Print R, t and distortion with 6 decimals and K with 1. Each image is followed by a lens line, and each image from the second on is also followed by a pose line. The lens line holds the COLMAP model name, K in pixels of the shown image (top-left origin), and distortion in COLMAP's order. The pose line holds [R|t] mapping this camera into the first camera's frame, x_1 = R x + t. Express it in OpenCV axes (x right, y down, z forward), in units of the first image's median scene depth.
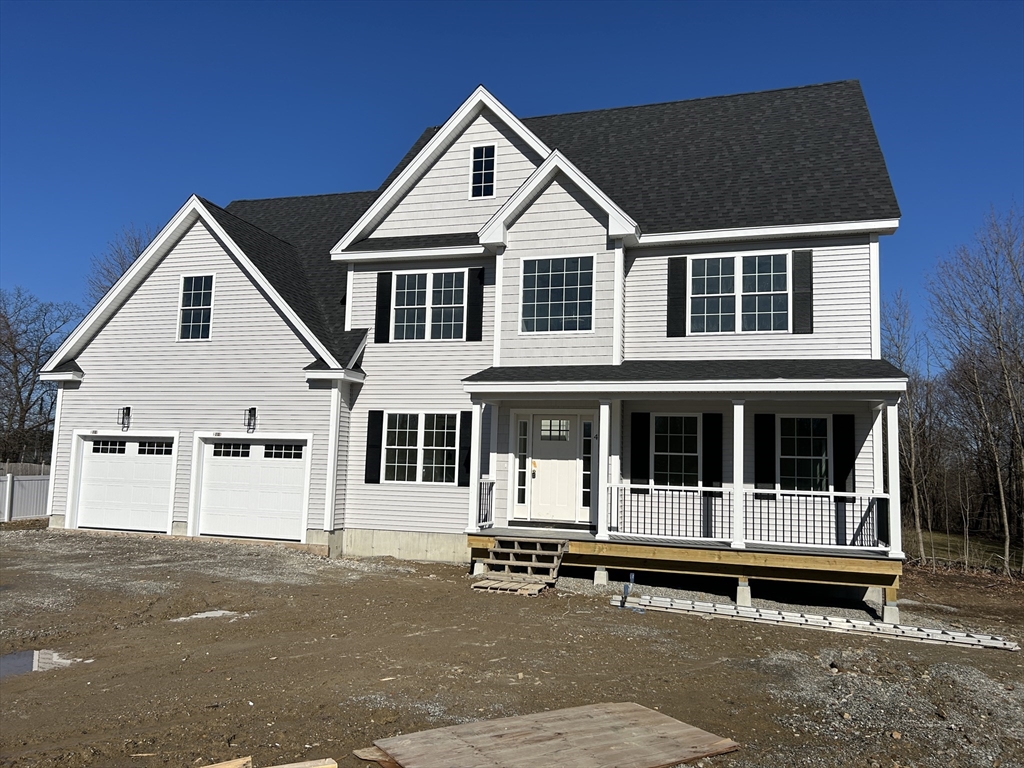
lens RADIAL K [[769.8, 0, 512.5], [0, 769.8, 388.2], [0, 0, 1]] dist [0.039485, -0.057991]
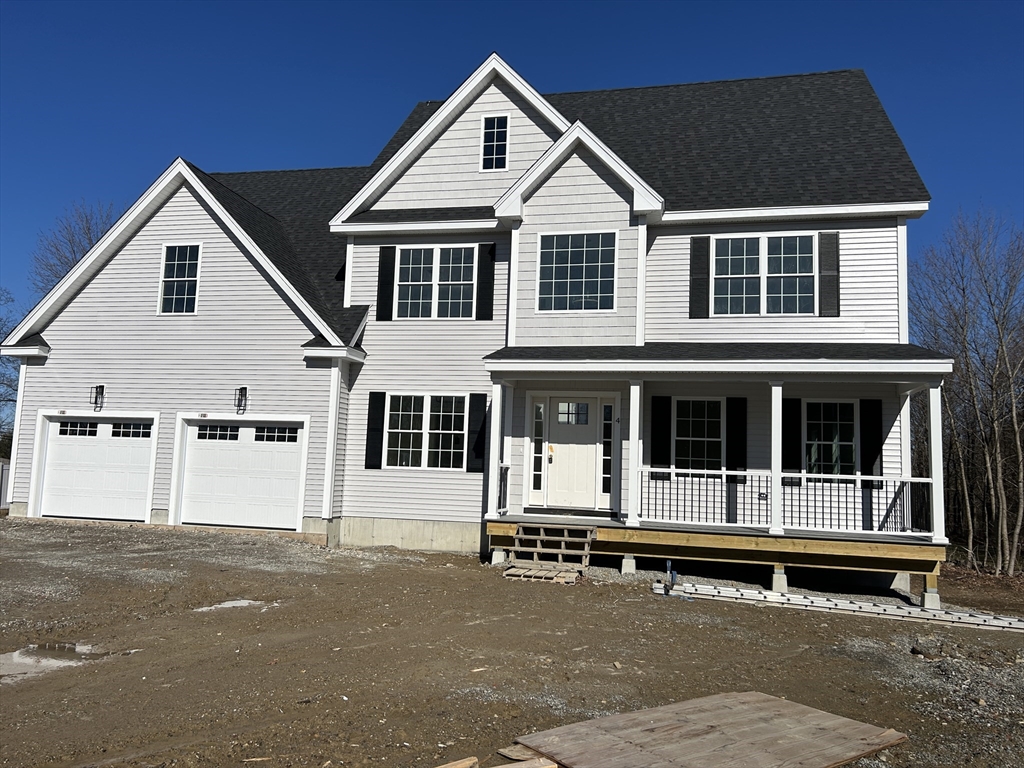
lens RADIAL K [[769.8, 0, 512.5], [0, 769.8, 388.2], [0, 0, 1]] dist [0.039485, -0.057991]
pose [[0.997028, 0.014484, 0.075661, -0.089815], [-0.014546, 0.999894, 0.000265, 0.023214], [-0.075650, -0.001364, 0.997134, 0.049449]]
